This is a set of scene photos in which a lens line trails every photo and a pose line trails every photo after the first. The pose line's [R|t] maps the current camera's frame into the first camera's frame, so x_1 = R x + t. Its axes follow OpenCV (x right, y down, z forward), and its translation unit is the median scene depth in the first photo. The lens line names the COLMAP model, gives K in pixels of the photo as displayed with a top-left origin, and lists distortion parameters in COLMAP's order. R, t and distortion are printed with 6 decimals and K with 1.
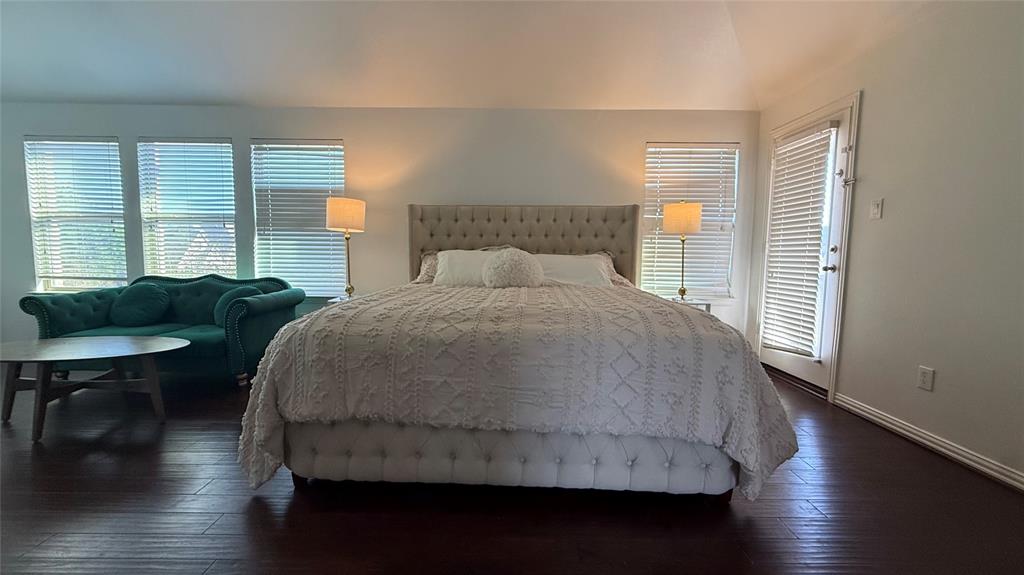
lens RADIAL K [[419.0, 0, 513.1], [0, 419.0, 286.9], [0, 0, 1]] dist [0.011271, -0.000114]
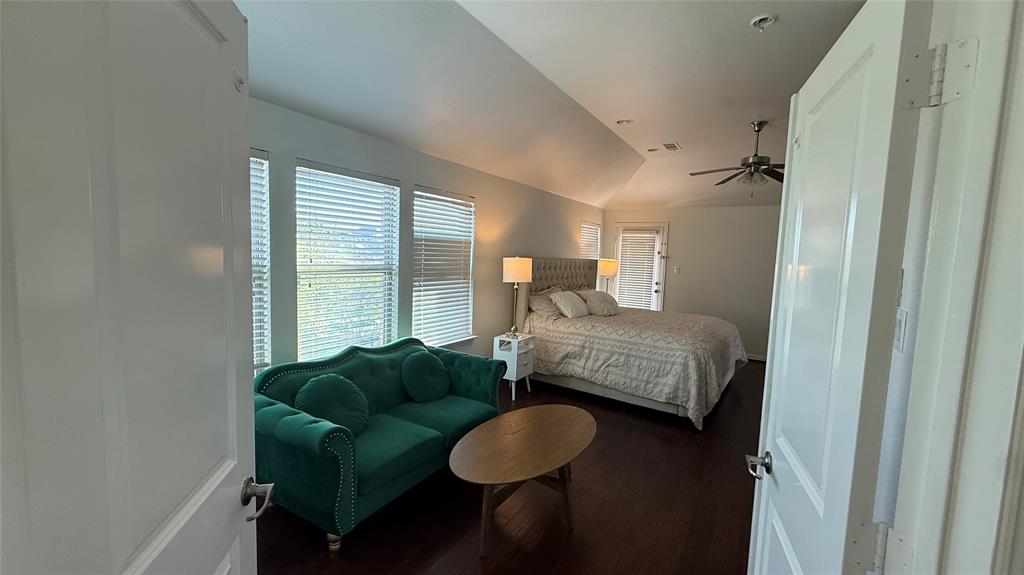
lens RADIAL K [[419.0, 0, 509.5], [0, 419.0, 291.0], [0, 0, 1]] dist [0.011271, -0.000114]
pose [[0.527963, -0.064755, 0.846795, -1.298829], [0.048866, 0.997753, 0.045831, -0.148028], [-0.847861, 0.017182, 0.529941, 0.331023]]
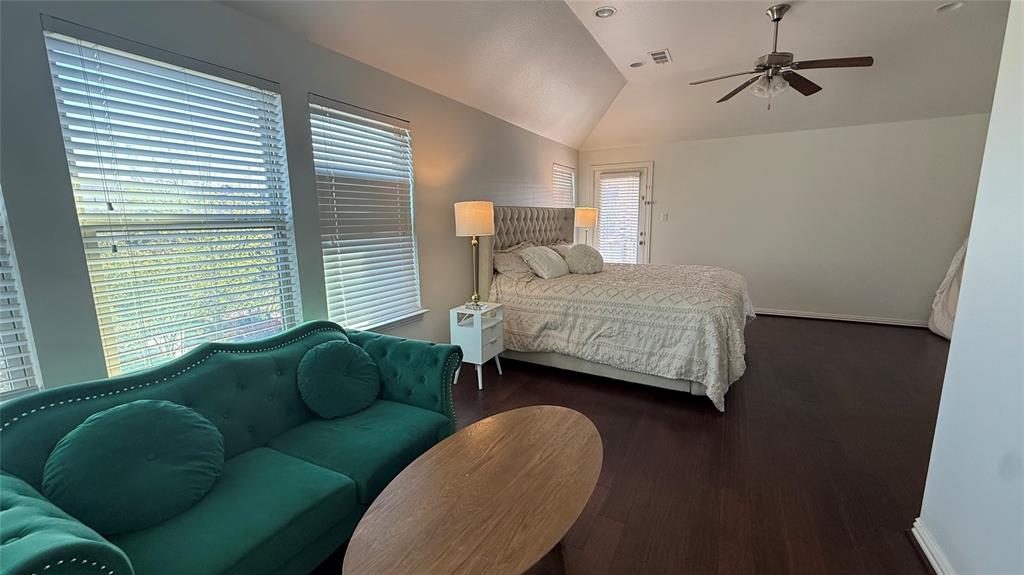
lens RADIAL K [[419.0, 0, 512.8], [0, 419.0, 294.1], [0, 0, 1]] dist [0.011271, -0.000114]
pose [[0.457744, -0.172445, 0.872200, -1.064339], [0.103694, 0.984670, 0.140261, -0.113977], [-0.883016, 0.026238, 0.468608, 0.445902]]
